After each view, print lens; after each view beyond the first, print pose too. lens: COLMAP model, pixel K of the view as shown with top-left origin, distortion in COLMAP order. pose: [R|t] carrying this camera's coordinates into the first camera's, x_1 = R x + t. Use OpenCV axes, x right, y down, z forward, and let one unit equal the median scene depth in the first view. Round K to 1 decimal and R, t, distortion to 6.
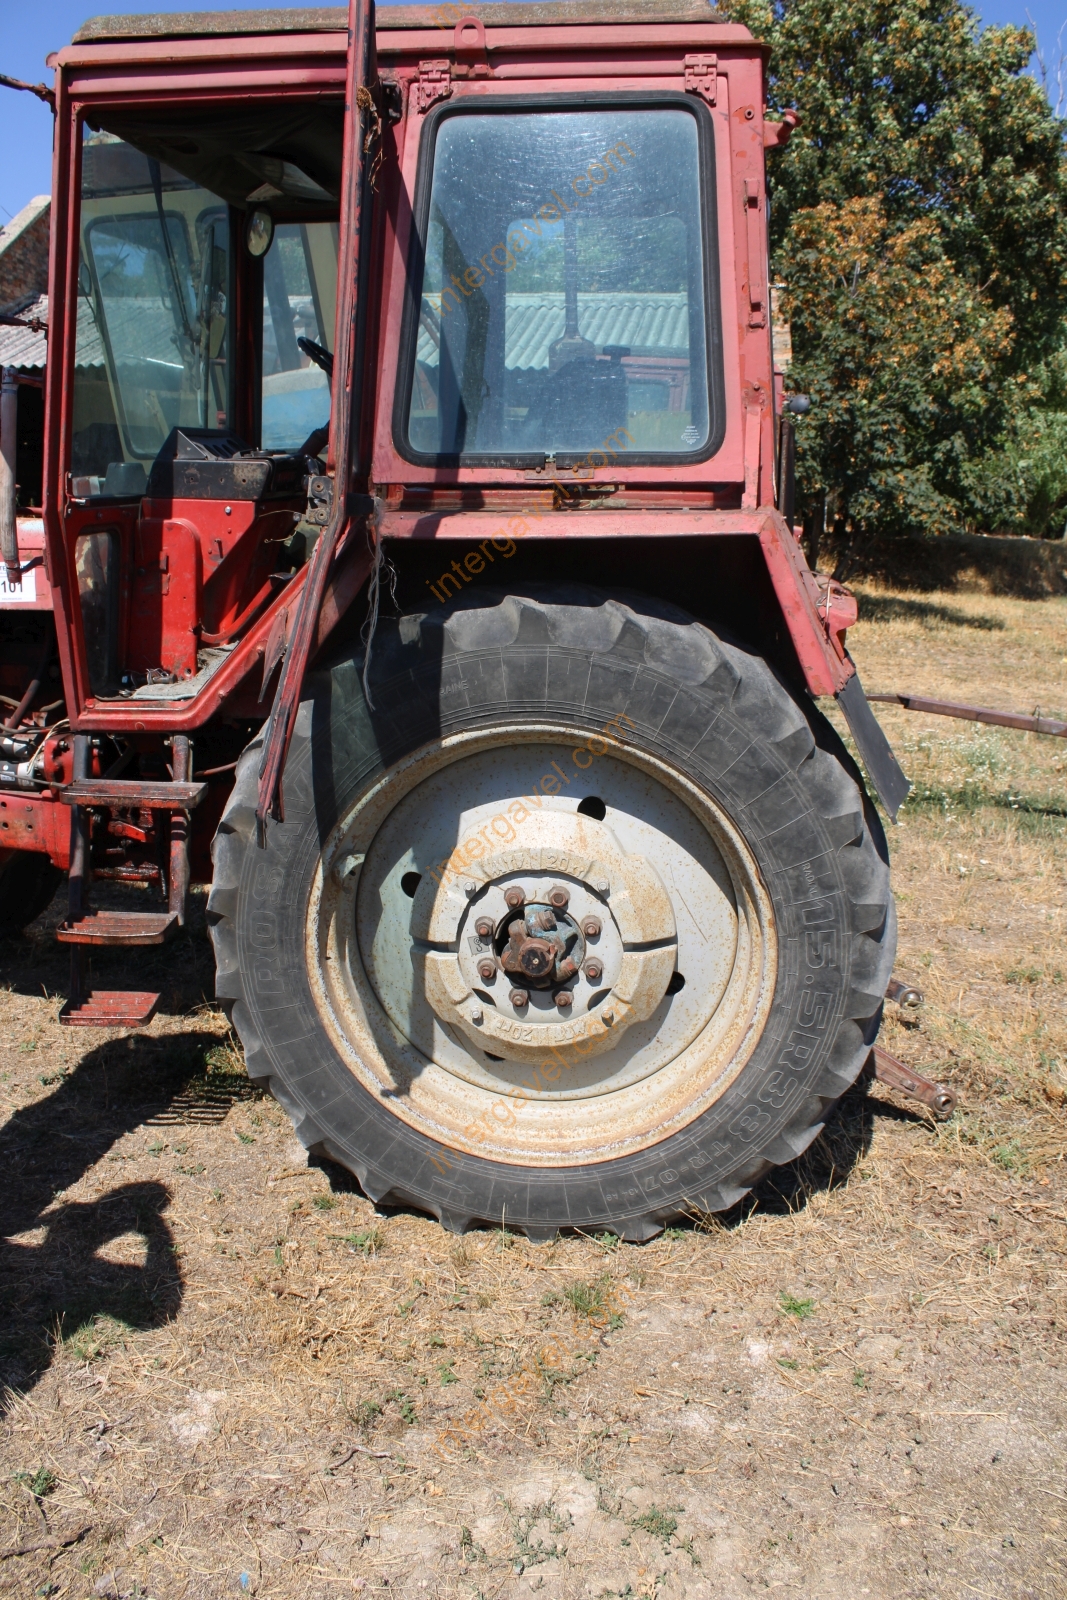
lens RADIAL K [[1329.8, 0, 533.5], [0, 1329.8, 800.0], [0, 0, 1]] dist [-0.158051, 0.140778]
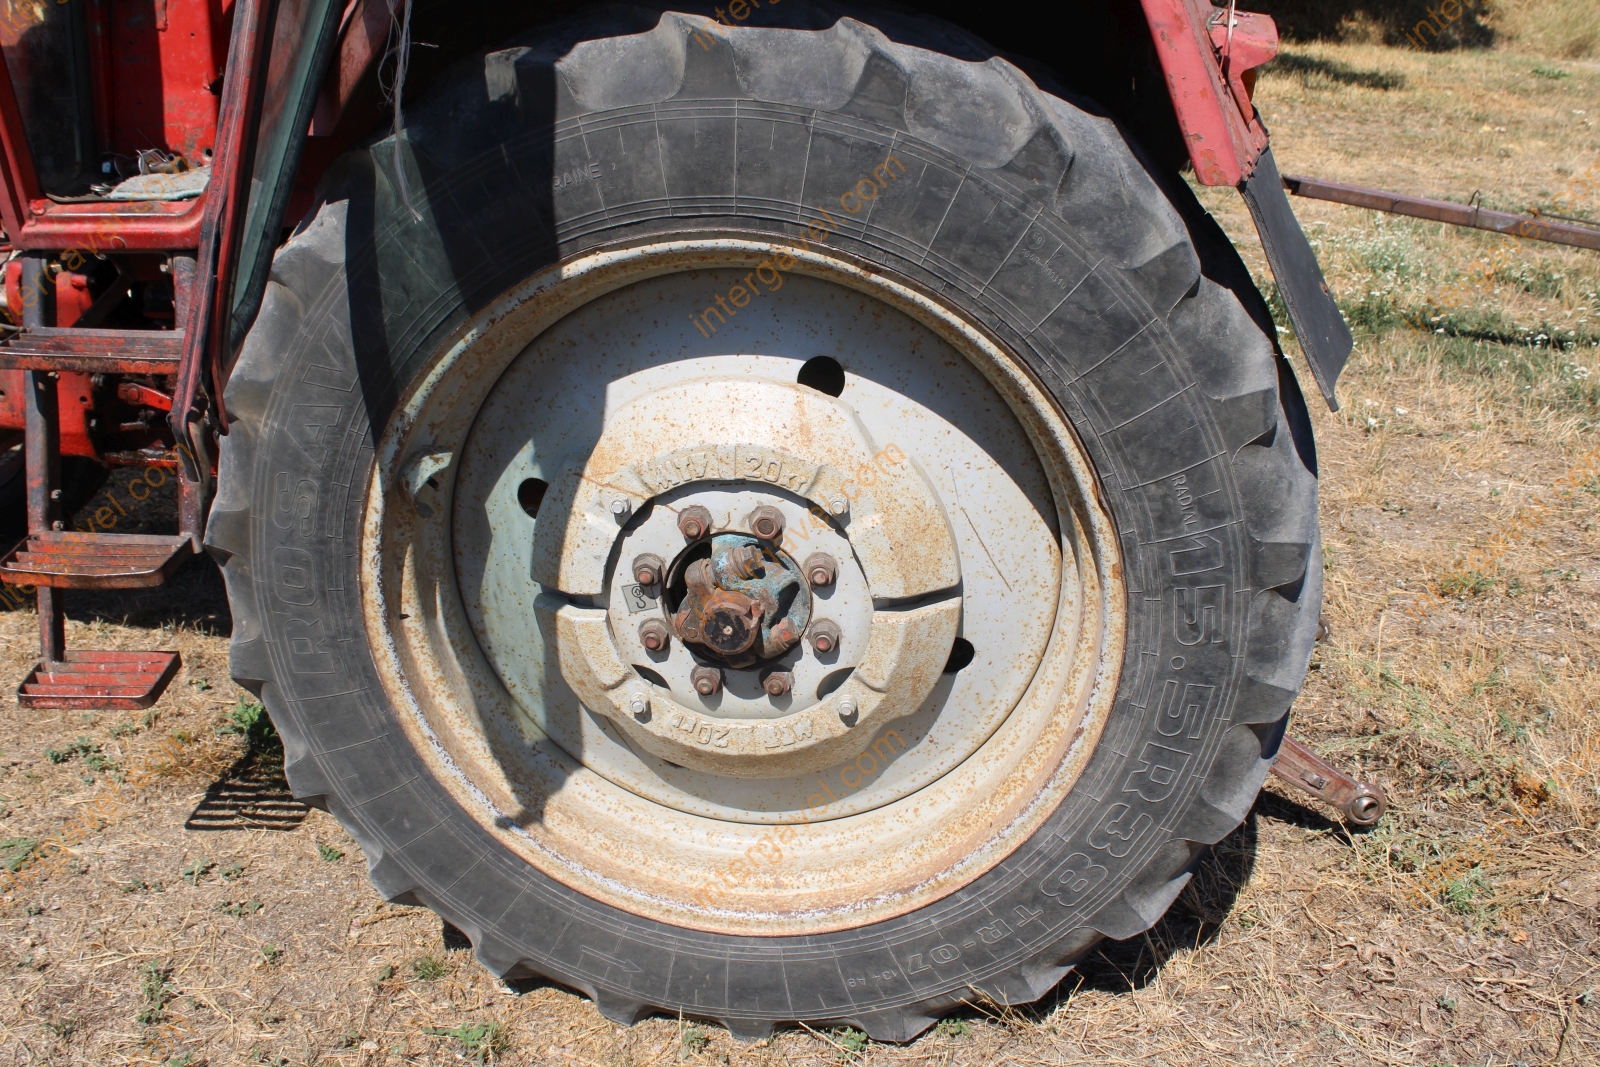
lens RADIAL K [[1549.1, 0, 786.7], [0, 1549.1, 539.0], [0, 0, 1]] dist [-0.138317, 0.142500]
pose [[0.999752, -0.001689, -0.022212, 0.042766], [0.005099, 0.988002, 0.154358, -0.028424], [0.021685, -0.154433, 0.987765, 0.290505]]
